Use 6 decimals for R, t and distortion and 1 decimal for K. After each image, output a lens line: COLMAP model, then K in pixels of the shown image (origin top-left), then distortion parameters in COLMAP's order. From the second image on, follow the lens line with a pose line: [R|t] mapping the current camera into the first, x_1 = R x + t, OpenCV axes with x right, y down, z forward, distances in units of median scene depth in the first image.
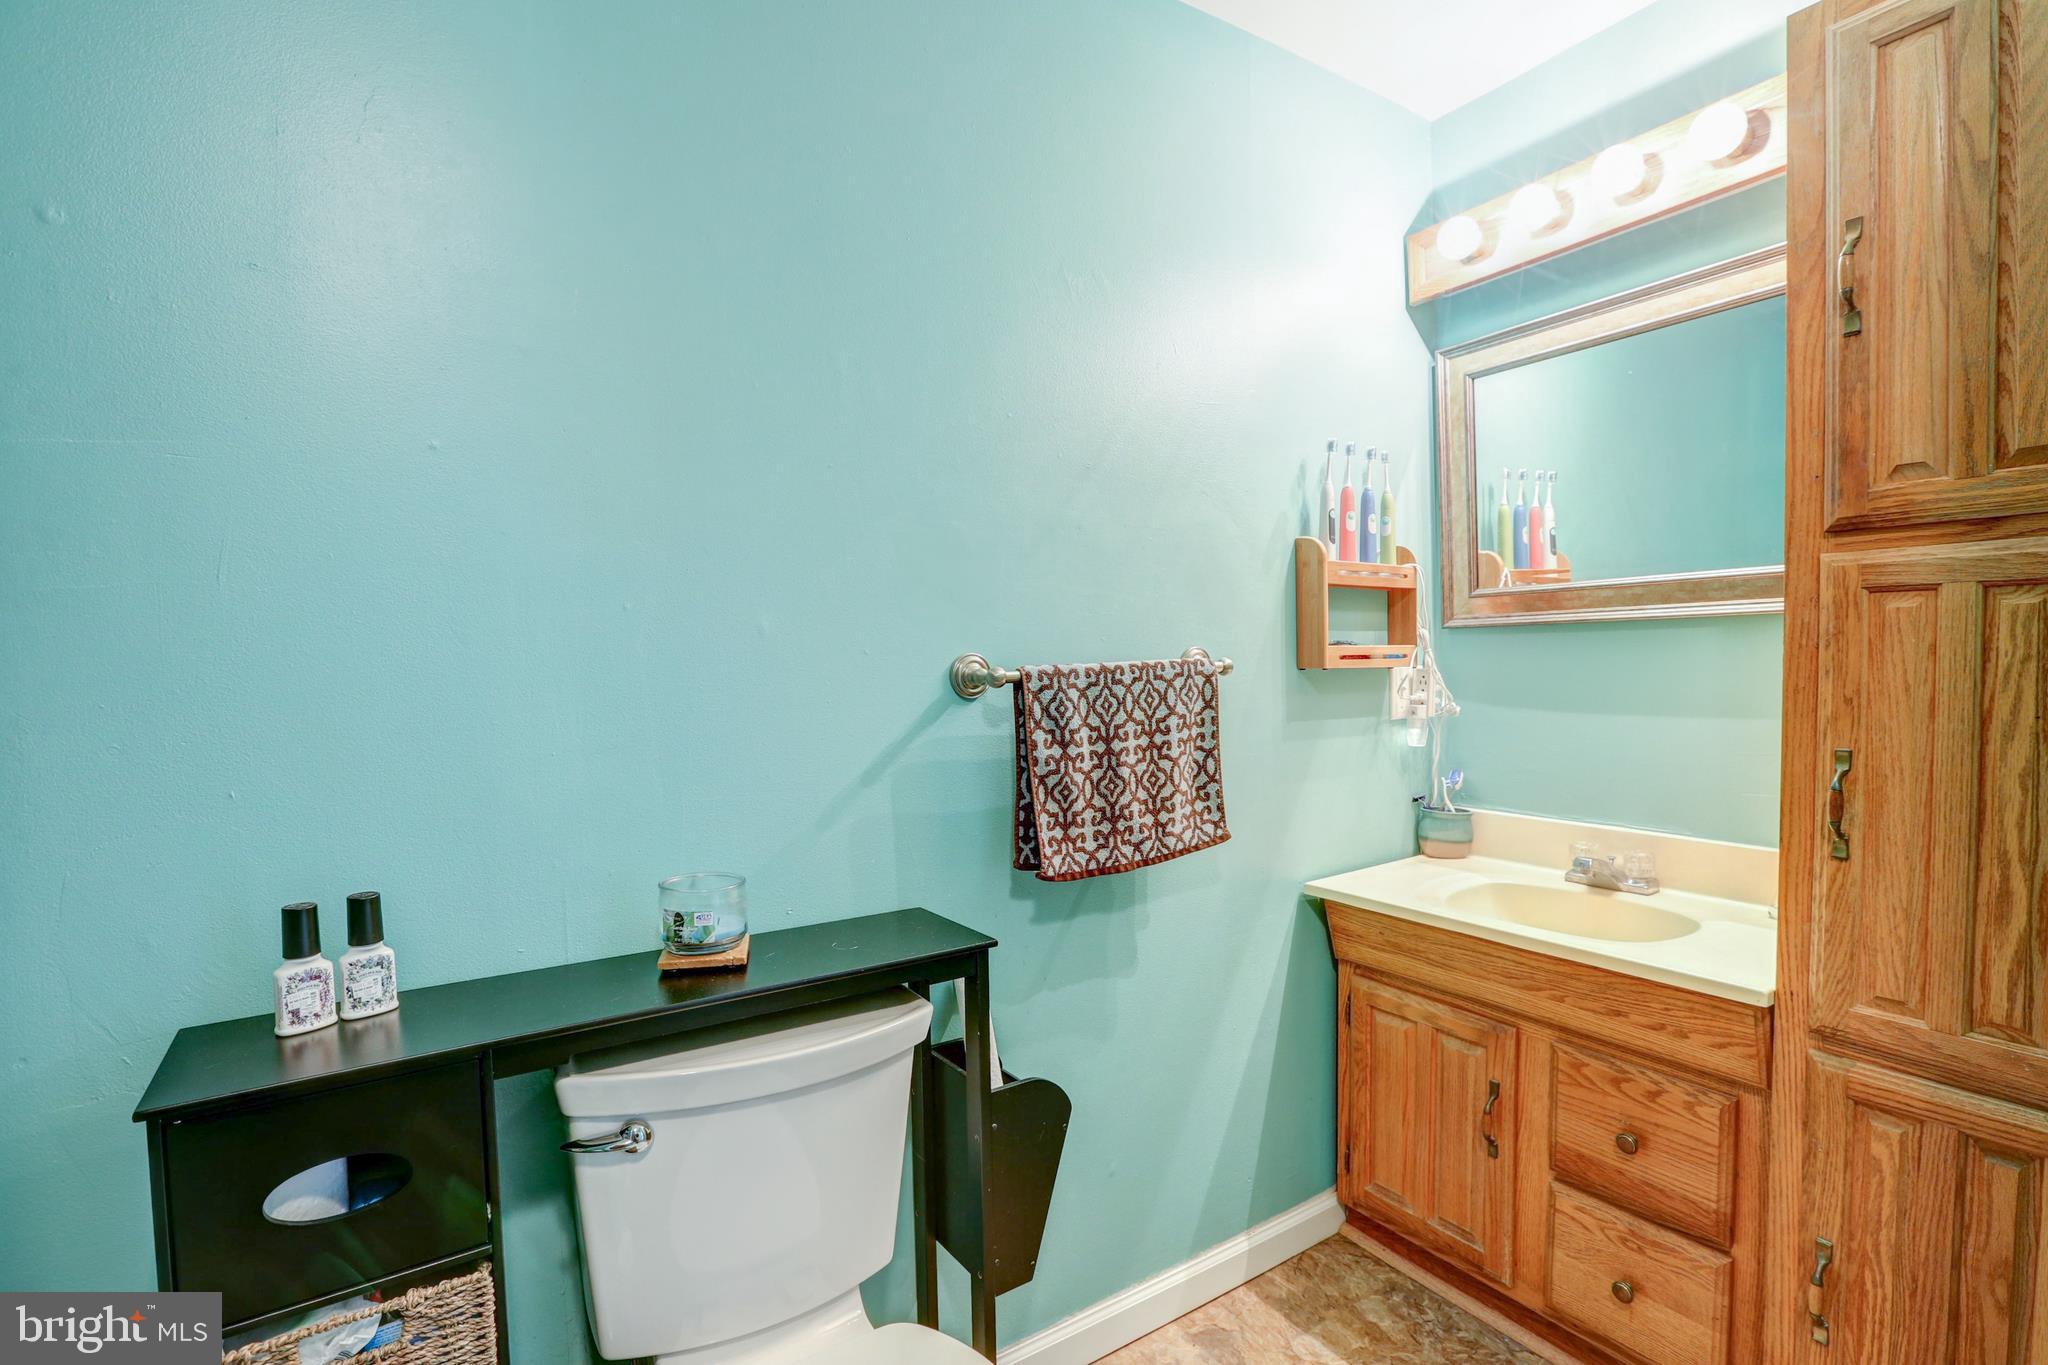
lens RADIAL K [[944.4, 0, 1032.2], [0, 944.4, 699.4], [0, 0, 1]] dist [-0.050528, 0.017707]
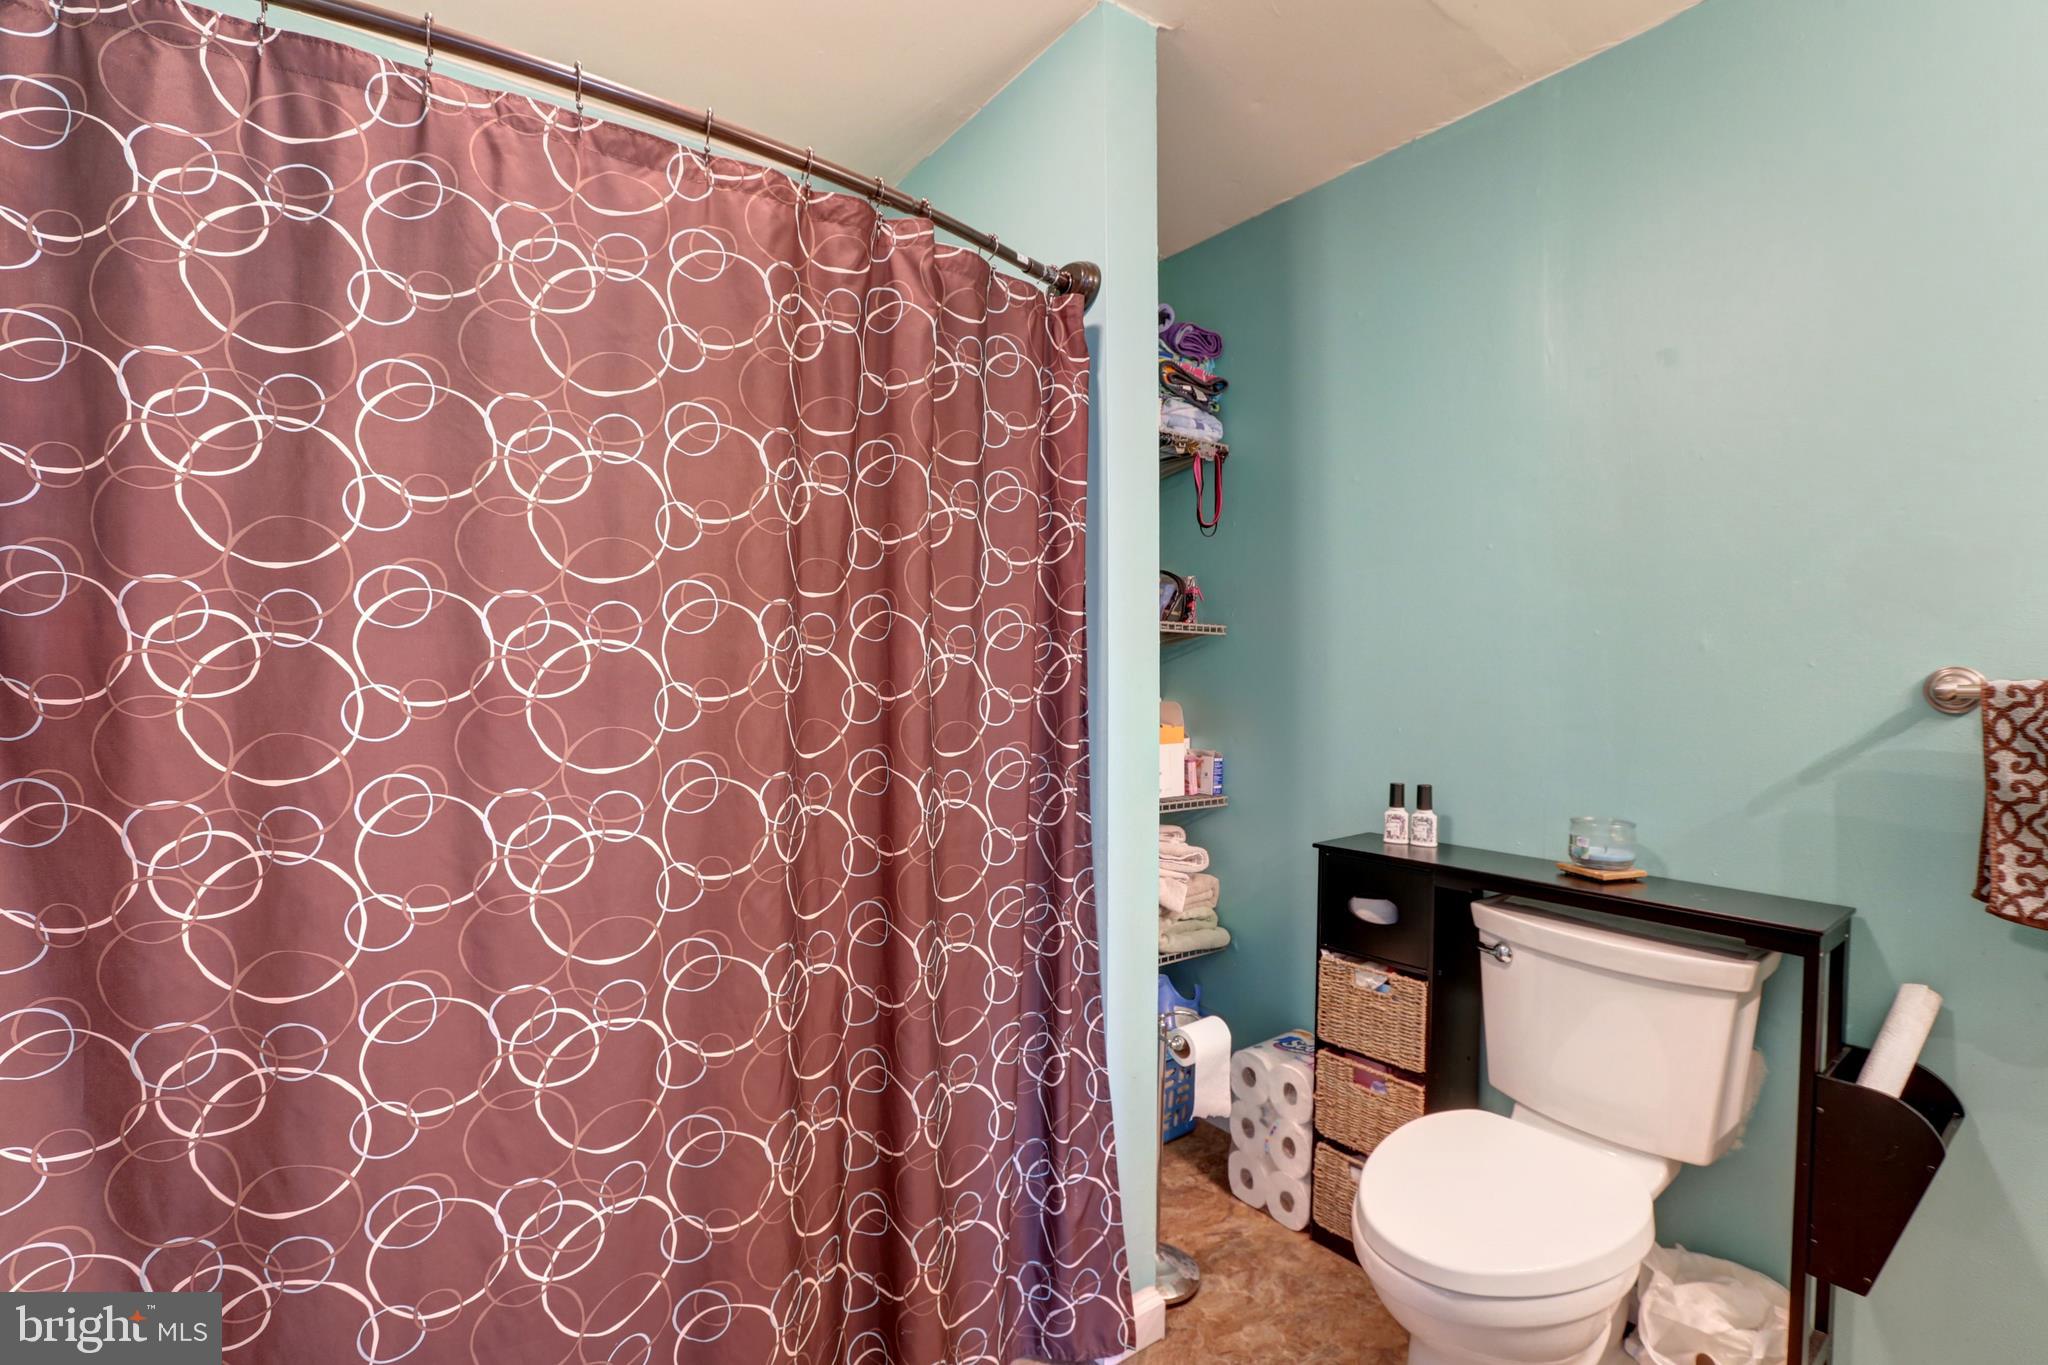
lens RADIAL K [[944.4, 0, 1013.9], [0, 944.4, 693.3], [0, 0, 1]] dist [-0.050528, 0.017707]
pose [[0.067161, 0.029643, -0.997302, 0.841915], [-0.064556, 0.997593, 0.025305, 0.017089], [0.995652, 0.062683, 0.068913, -0.013959]]
